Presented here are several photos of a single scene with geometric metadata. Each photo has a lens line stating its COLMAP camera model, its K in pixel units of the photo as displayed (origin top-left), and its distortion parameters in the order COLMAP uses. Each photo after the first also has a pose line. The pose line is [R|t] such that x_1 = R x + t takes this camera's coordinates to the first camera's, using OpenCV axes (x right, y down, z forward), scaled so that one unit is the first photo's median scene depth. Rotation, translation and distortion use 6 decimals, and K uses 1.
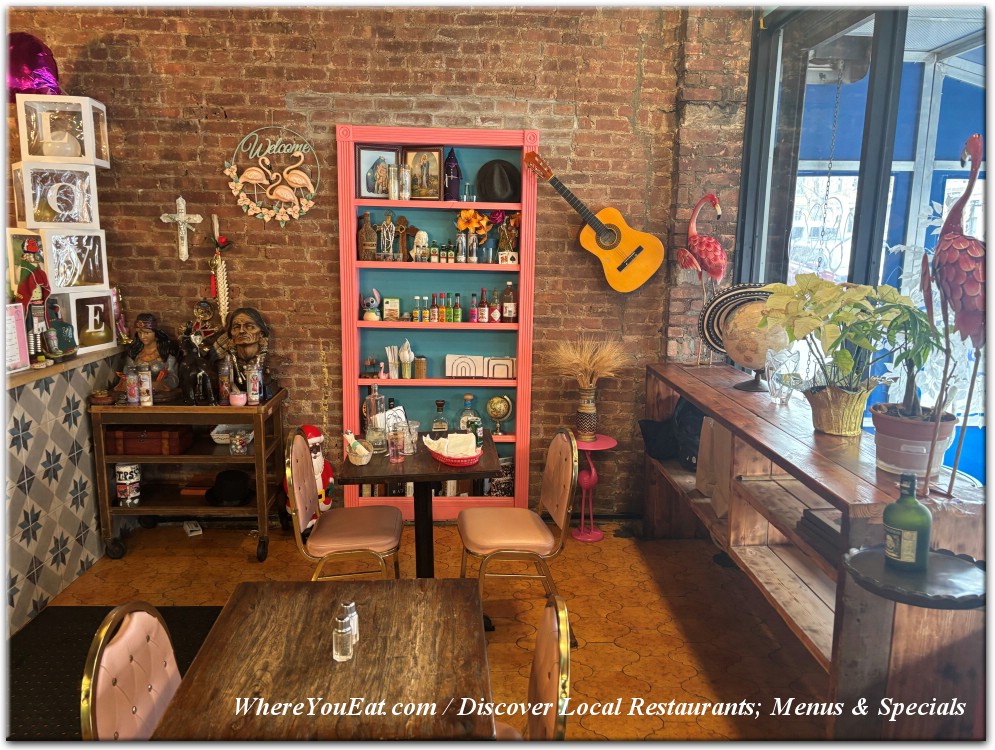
lens RADIAL K [[735.6, 0, 494.7], [0, 735.6, 377.1], [0, 0, 1]] dist [0.045421, -0.052080]
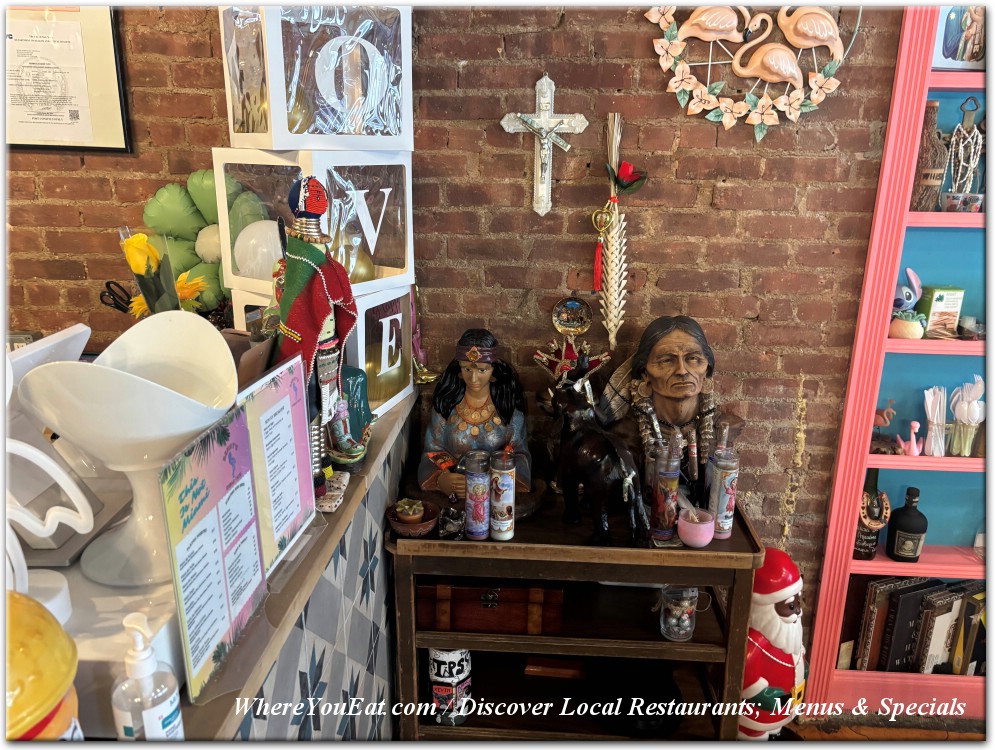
lens RADIAL K [[735.6, 0, 488.0], [0, 735.6, 373.1], [0, 0, 1]] dist [0.045421, -0.052080]
pose [[0.994804, 0.023344, -0.099092, -0.403564], [-0.012694, 0.994202, 0.106775, -0.105210], [0.101010, -0.104962, 0.989333, 0.509976]]
